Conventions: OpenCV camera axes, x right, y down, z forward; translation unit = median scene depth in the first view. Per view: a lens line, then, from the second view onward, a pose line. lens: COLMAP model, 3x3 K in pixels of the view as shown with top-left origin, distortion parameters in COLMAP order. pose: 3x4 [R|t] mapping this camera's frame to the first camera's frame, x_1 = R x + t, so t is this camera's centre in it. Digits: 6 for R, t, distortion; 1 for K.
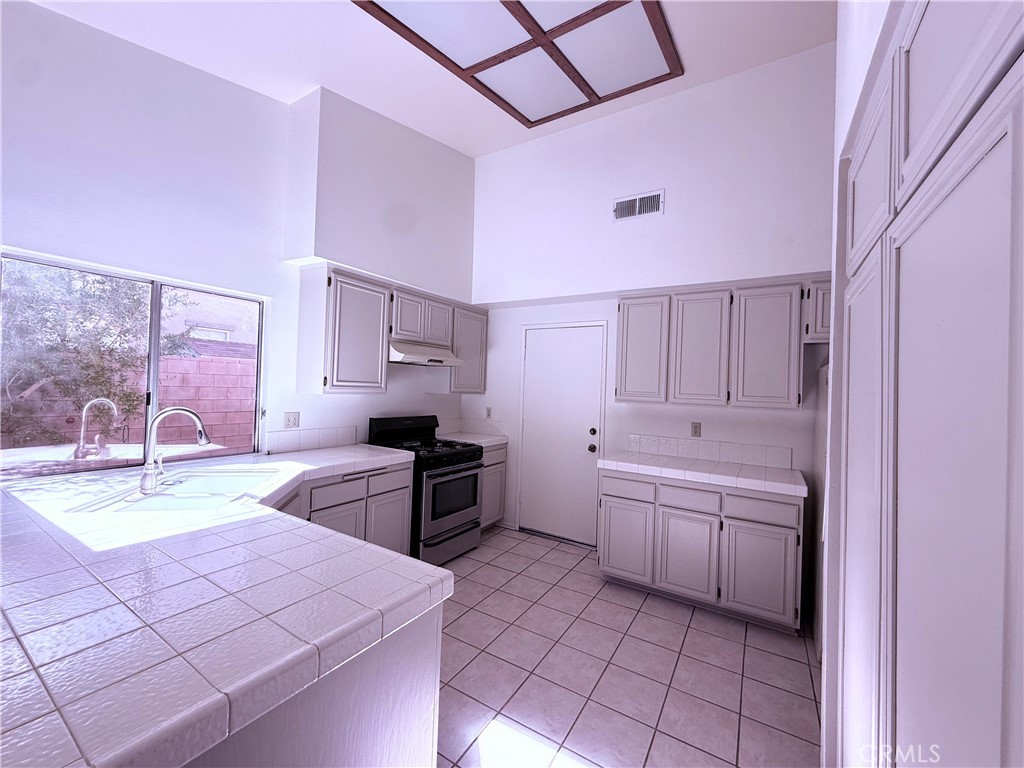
lens RADIAL K [[411.4, 0, 512.0], [0, 411.4, 384.0], [0, 0, 1]] dist [-0.001454, -0.000105]
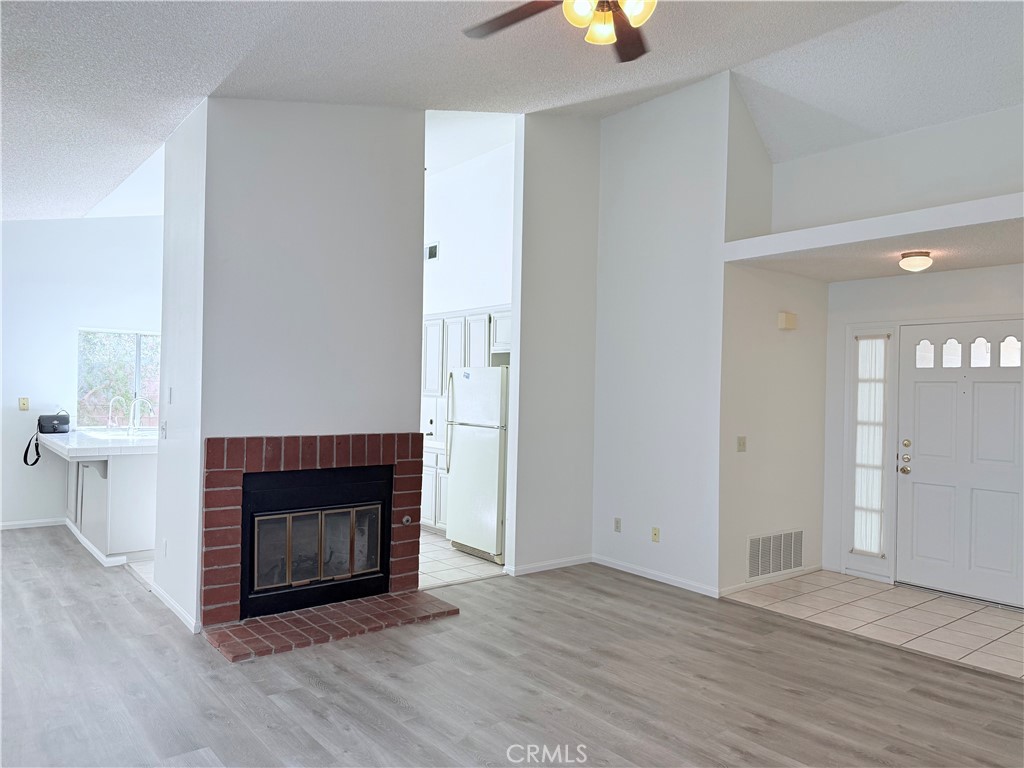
lens RADIAL K [[732.7, 0, 512.0], [0, 732.7, 384.0], [0, 0, 1]] dist [0.070794, -0.089885]
pose [[0.945518, -0.011768, -0.325356, 1.447404], [0.007738, 0.999877, -0.013675, 0.040604], [0.325477, 0.010413, 0.945493, -1.292020]]
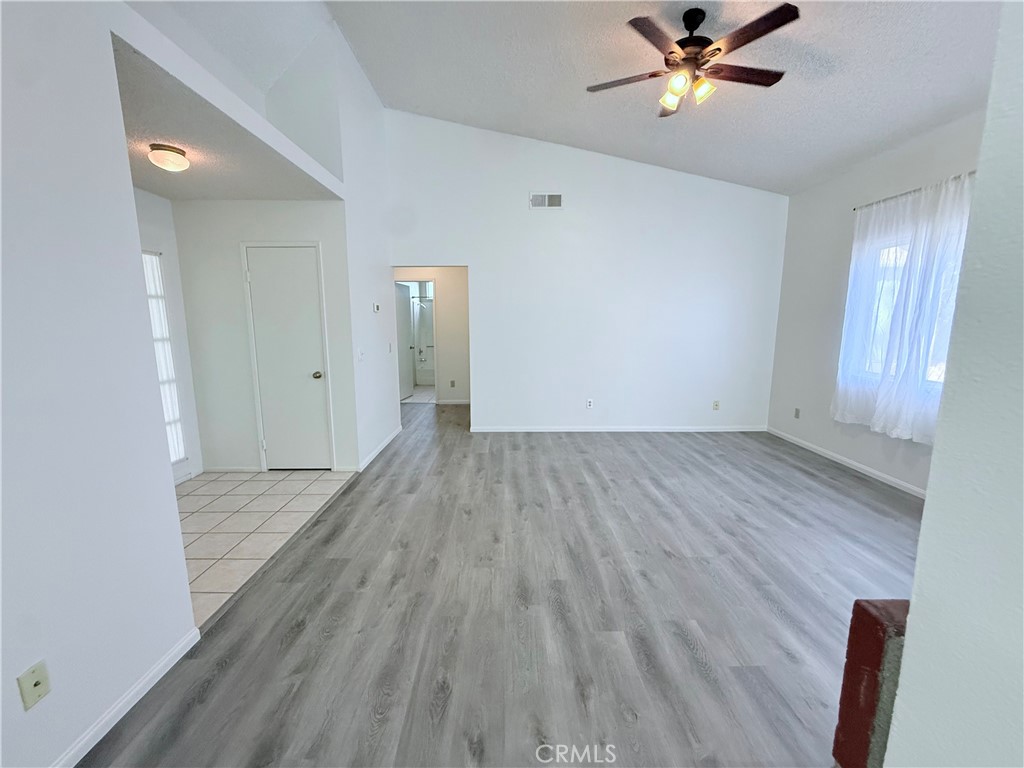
lens RADIAL K [[411.4, 0, 512.0], [0, 411.4, 384.0], [0, 0, 1]] dist [-0.001454, -0.000105]
pose [[-0.541475, -0.158278, 0.825683, 0.637026], [-0.021327, 0.984388, 0.174715, 0.042034], [-0.840446, 0.076994, -0.536398, 0.450991]]
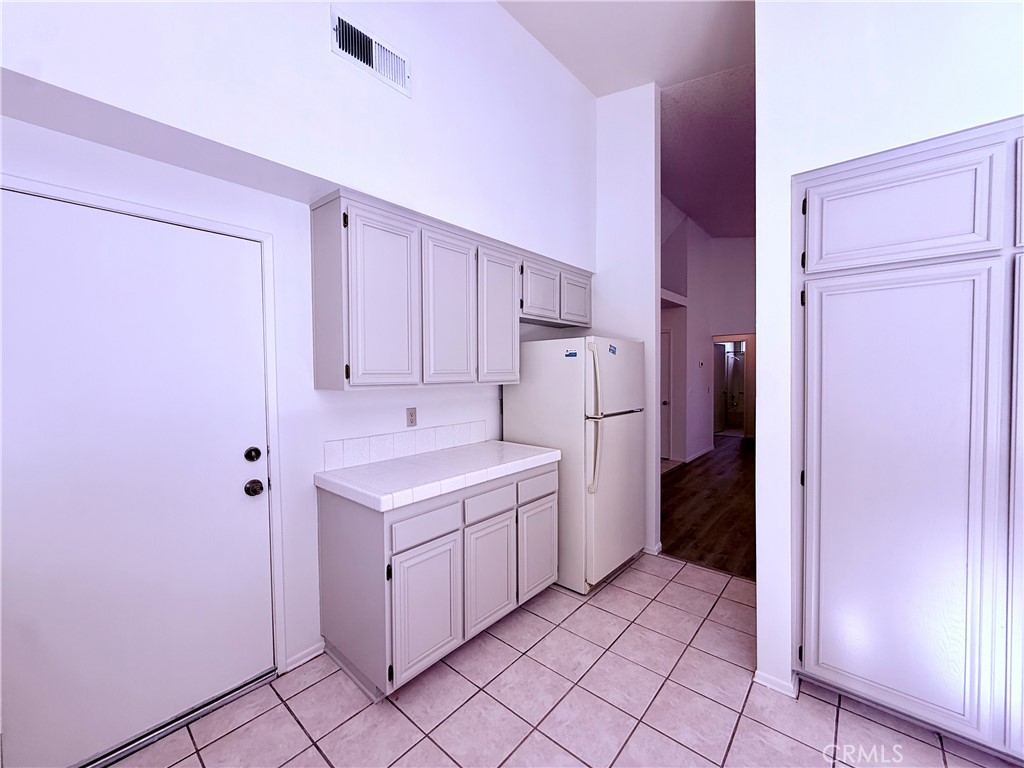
lens RADIAL K [[411.4, 0, 512.0], [0, 411.4, 384.0], [0, 0, 1]] dist [-0.001454, -0.000105]
pose [[0.145080, -0.061412, 0.987512, -0.296929], [0.006946, 0.998111, 0.061050, 0.003945], [-0.989396, -0.001998, 0.145233, 0.767717]]
